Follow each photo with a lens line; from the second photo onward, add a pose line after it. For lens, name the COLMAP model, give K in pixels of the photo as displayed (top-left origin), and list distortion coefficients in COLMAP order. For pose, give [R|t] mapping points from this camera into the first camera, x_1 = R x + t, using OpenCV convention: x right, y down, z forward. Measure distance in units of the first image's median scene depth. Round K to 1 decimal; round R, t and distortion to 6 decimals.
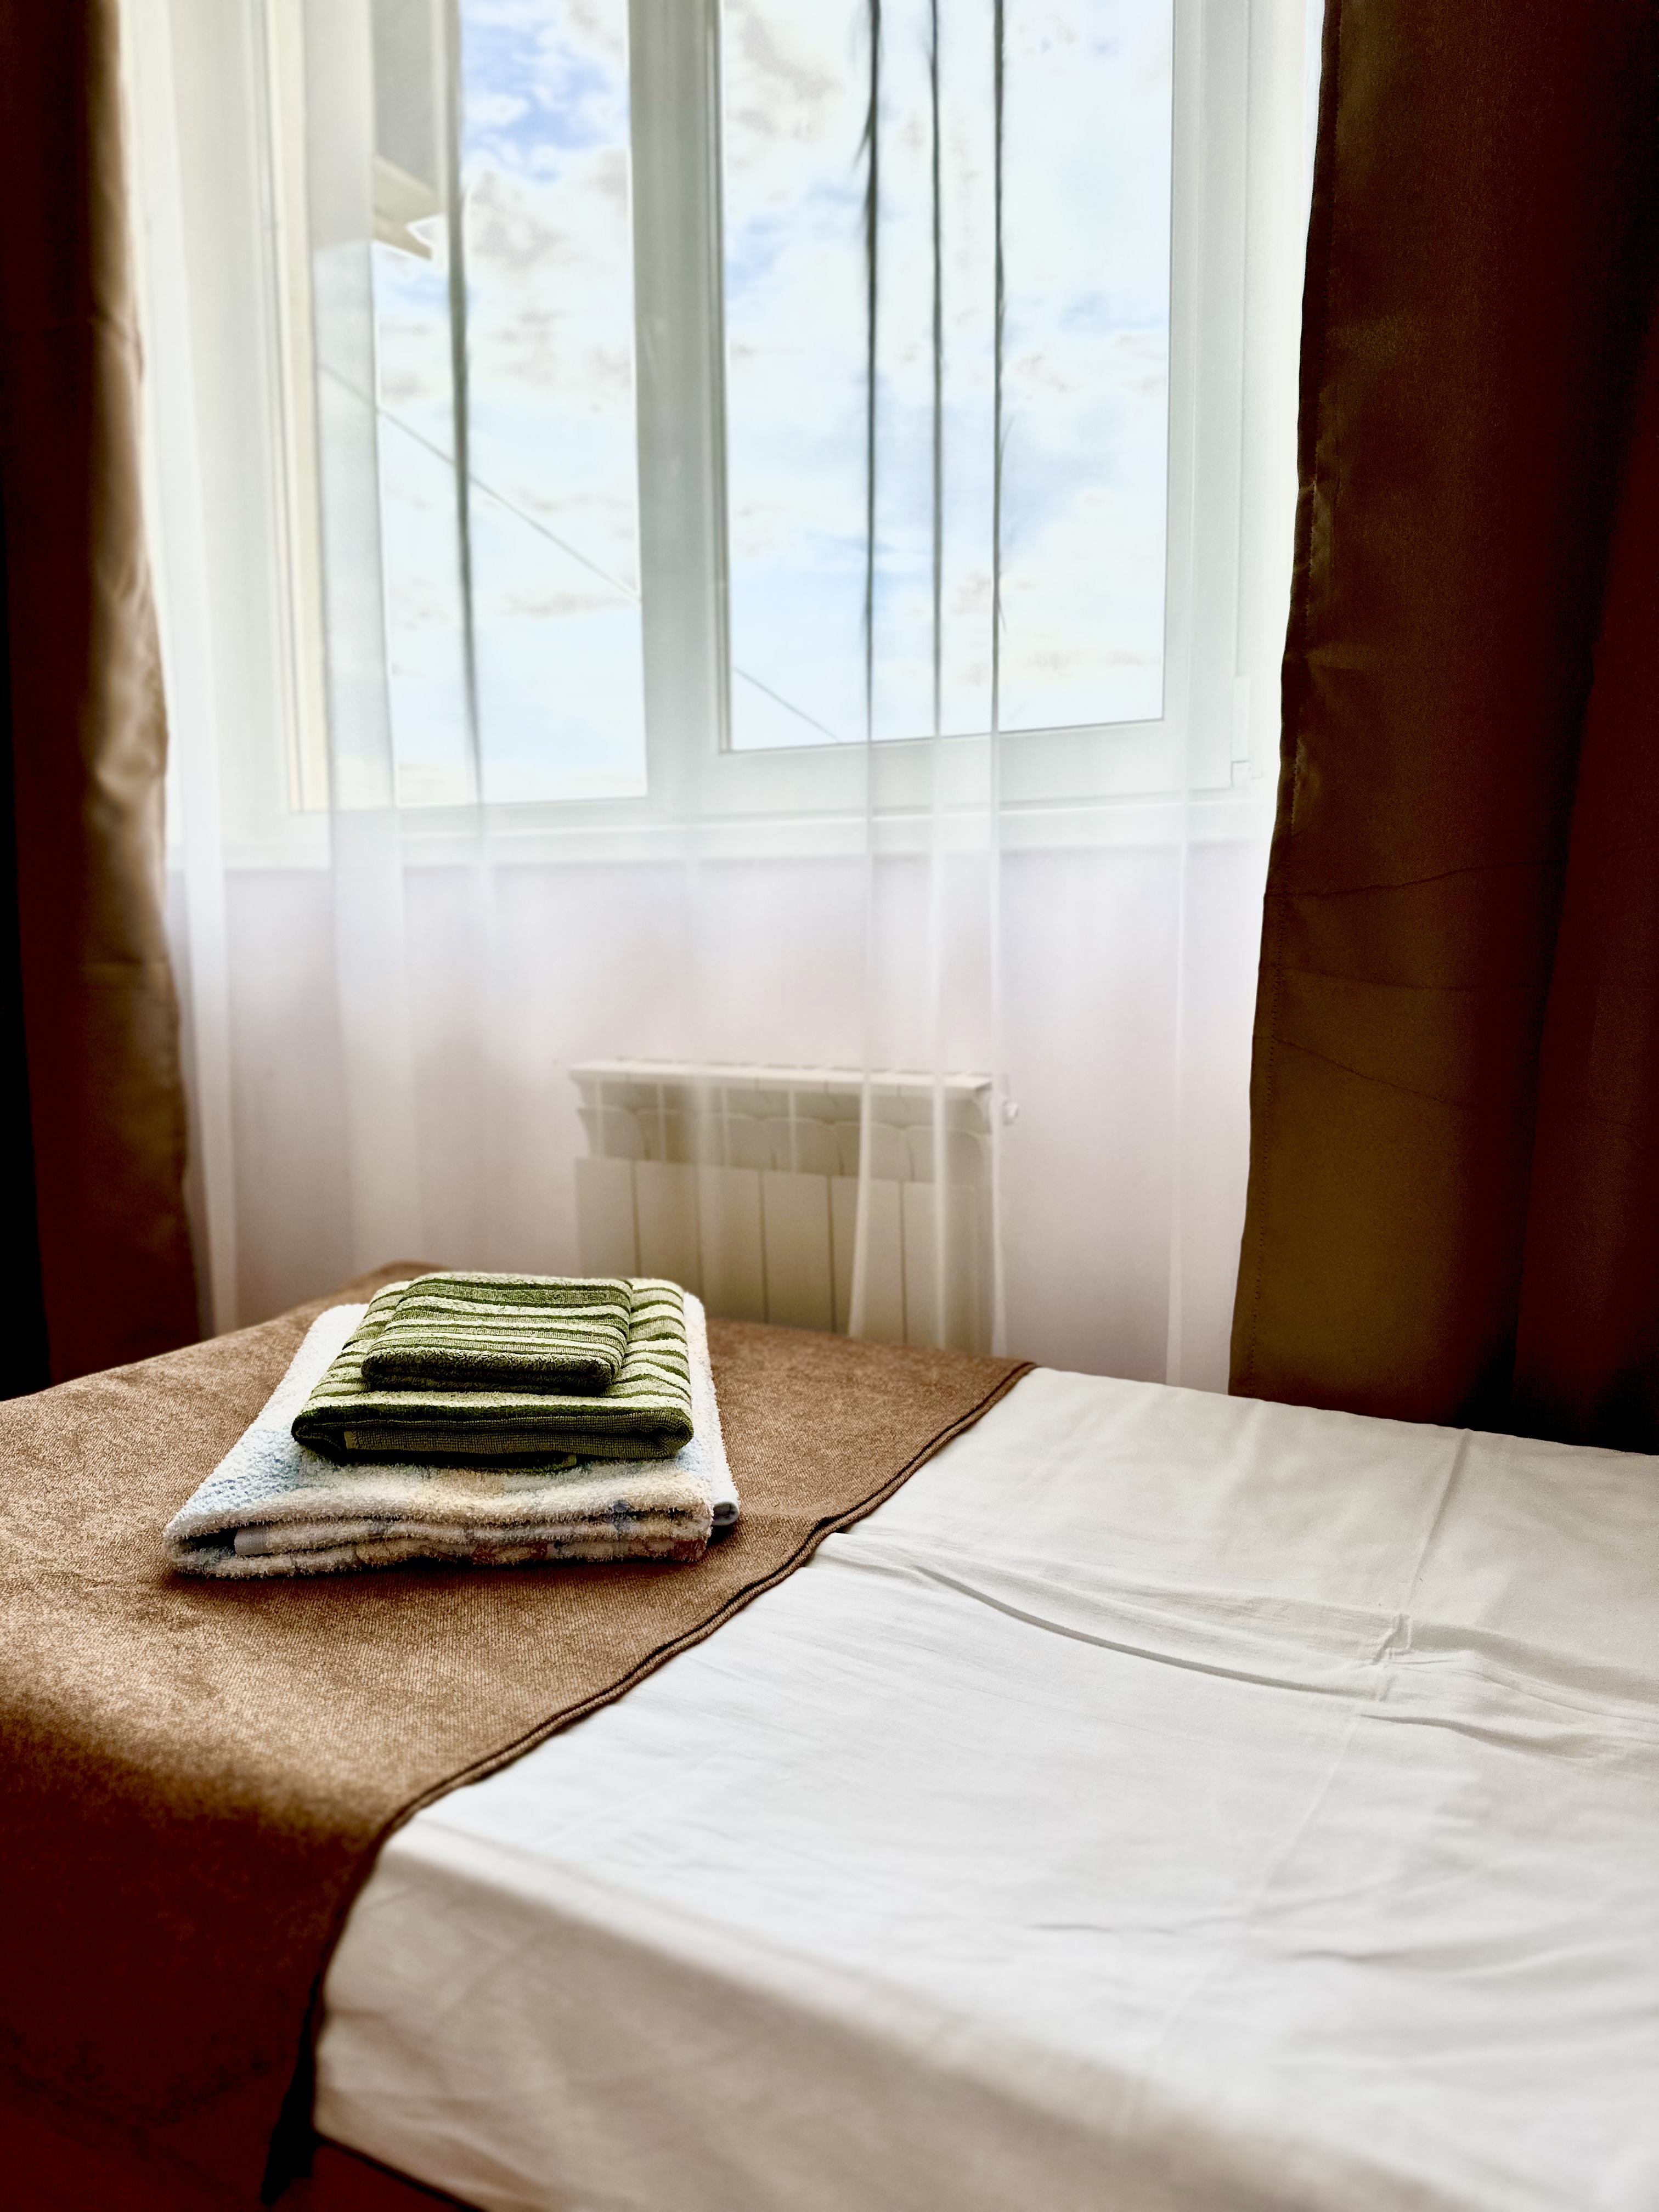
lens RADIAL K [[1536.4, 0, 835.1], [0, 1536.4, 1112.8], [0, 0, 1]] dist [0.028484, -0.032992]
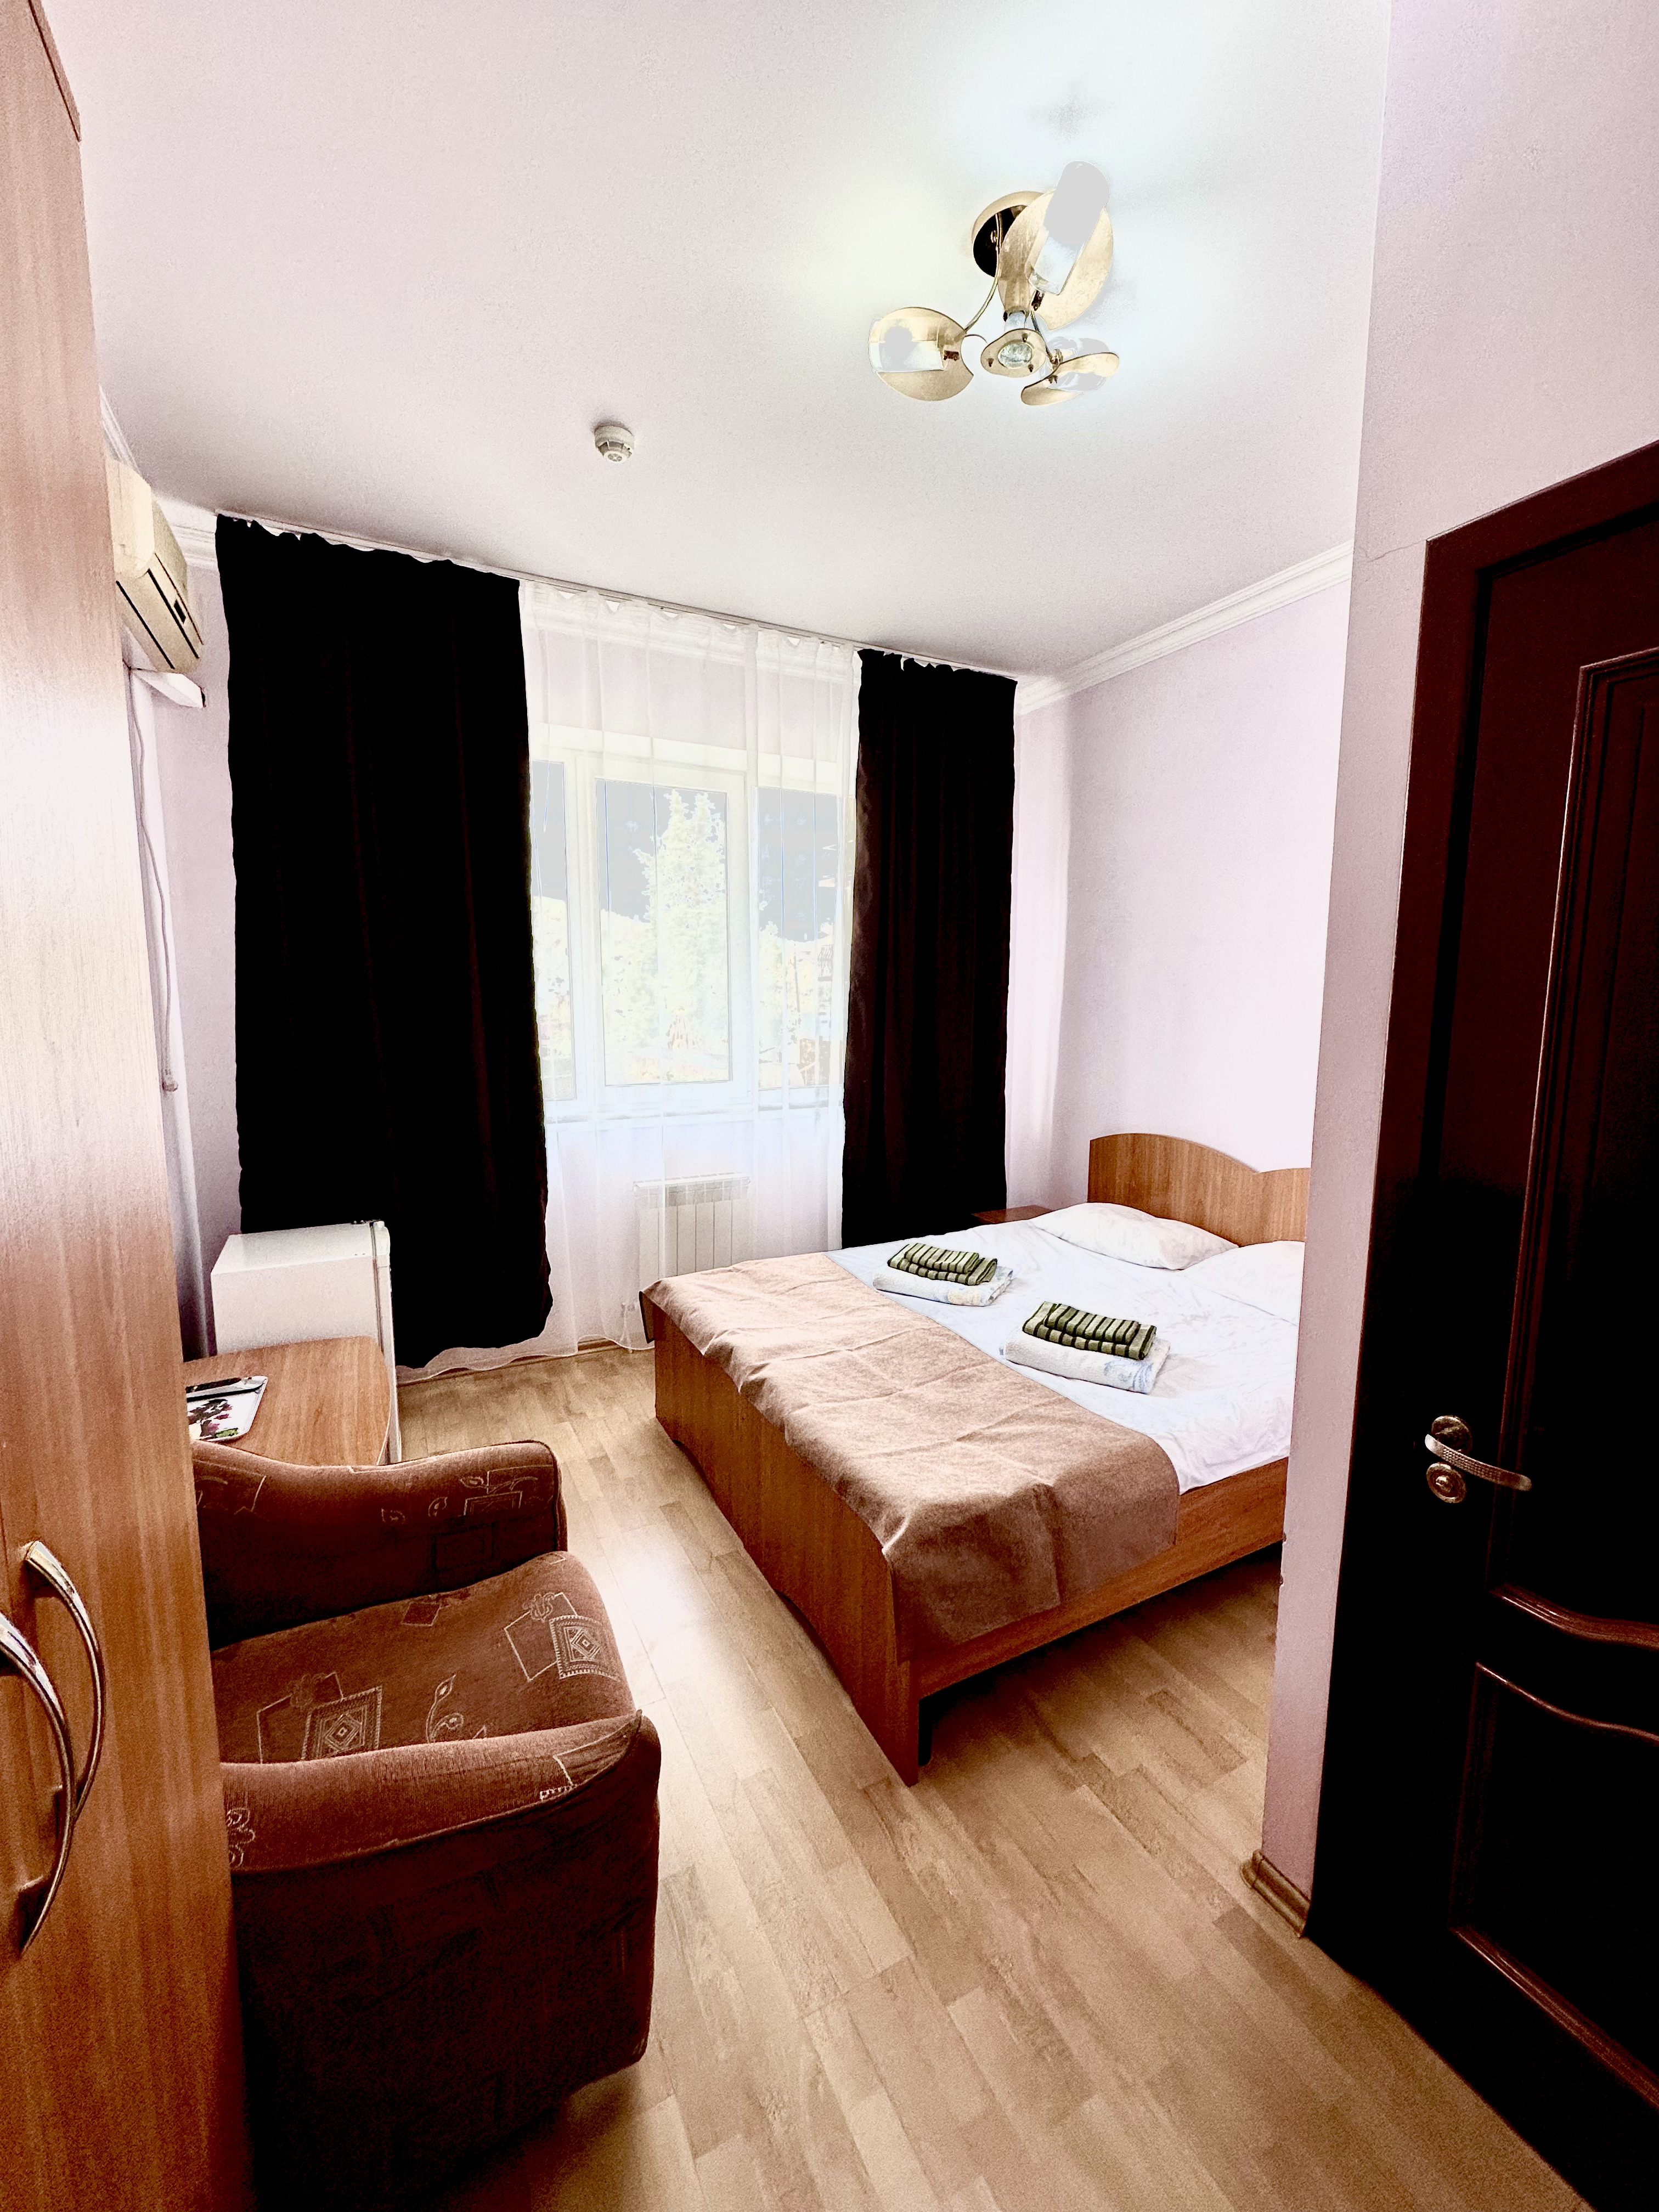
lens RADIAL K [[877.4, 0, 833.2], [0, 877.4, 1097.6], [0, 0, 1]] dist [-0.001933, 0.000085]
pose [[0.585419, -0.088044, 0.805936, -1.595388], [0.093160, 0.994806, 0.041008, -0.290059], [-0.805360, 0.051074, 0.590581, -0.642862]]
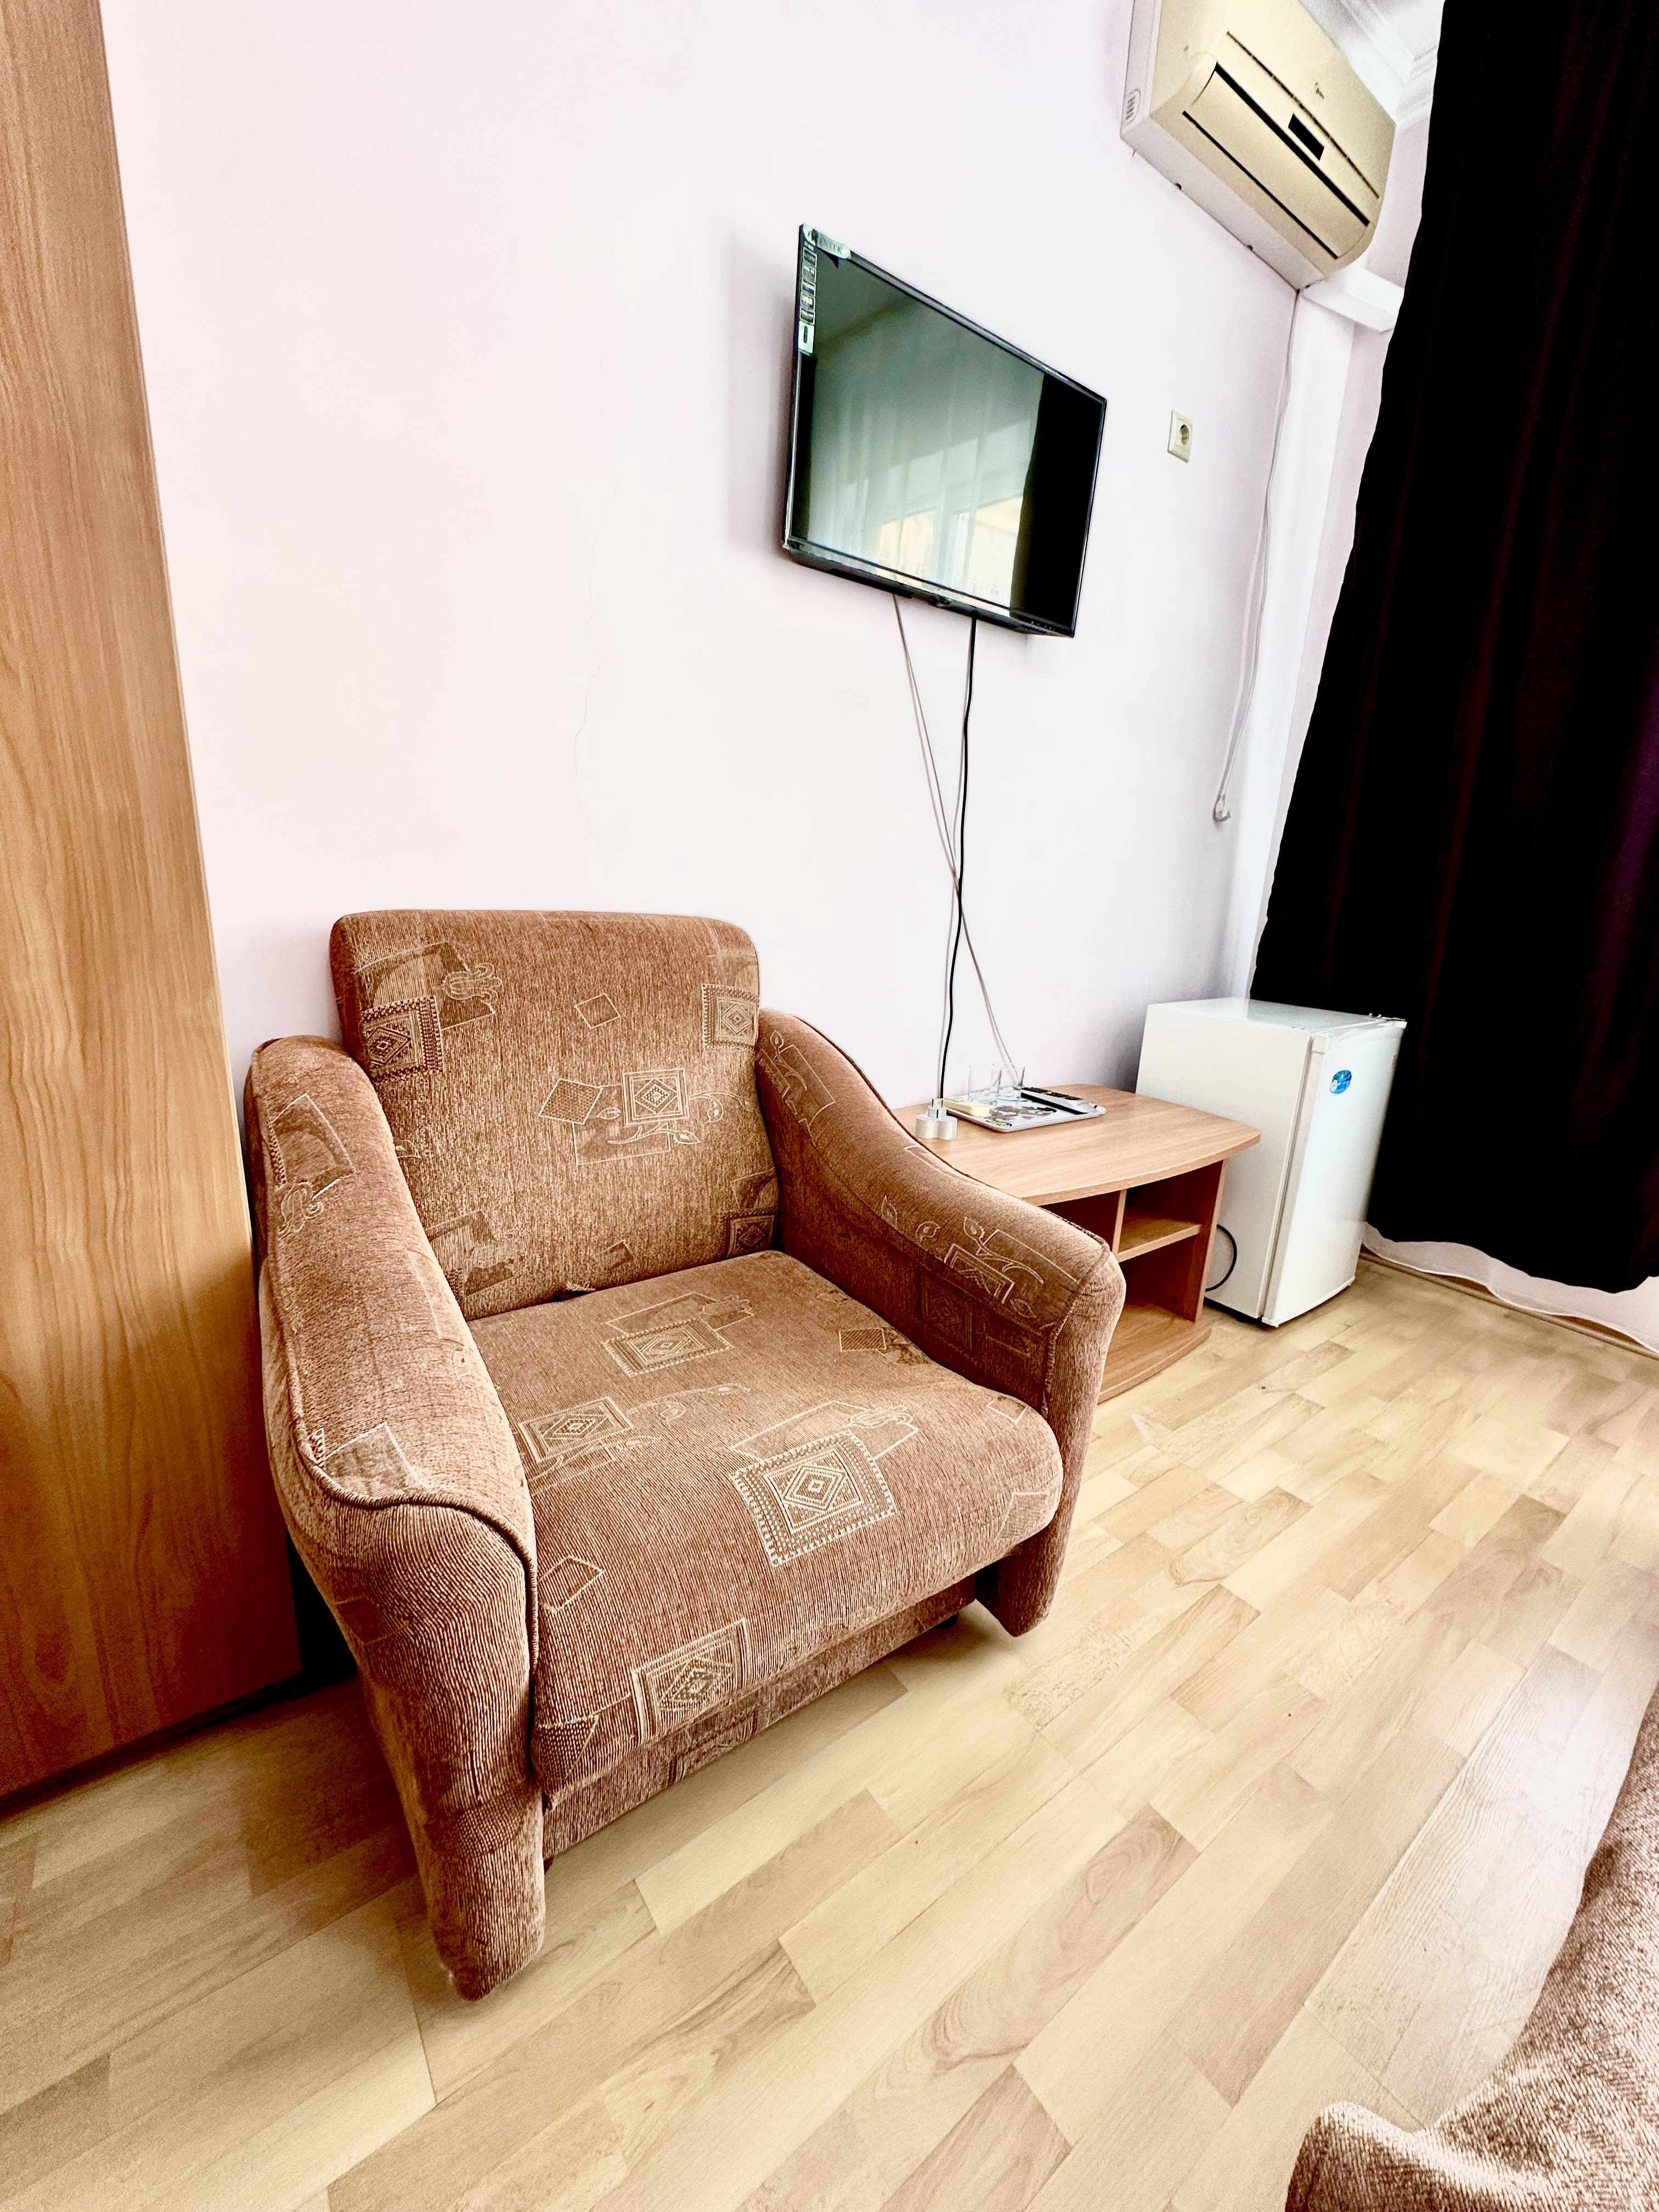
lens RADIAL K [[881.1, 0, 836.2], [0, 881.1, 1103.7], [0, 0, 1]] dist [-0.003686, 0.000815]
pose [[0.893060, 0.156447, -0.421864, -0.894855], [-0.106487, 0.984457, 0.139657, -0.026069], [0.437156, -0.079799, 0.895839, -0.332101]]
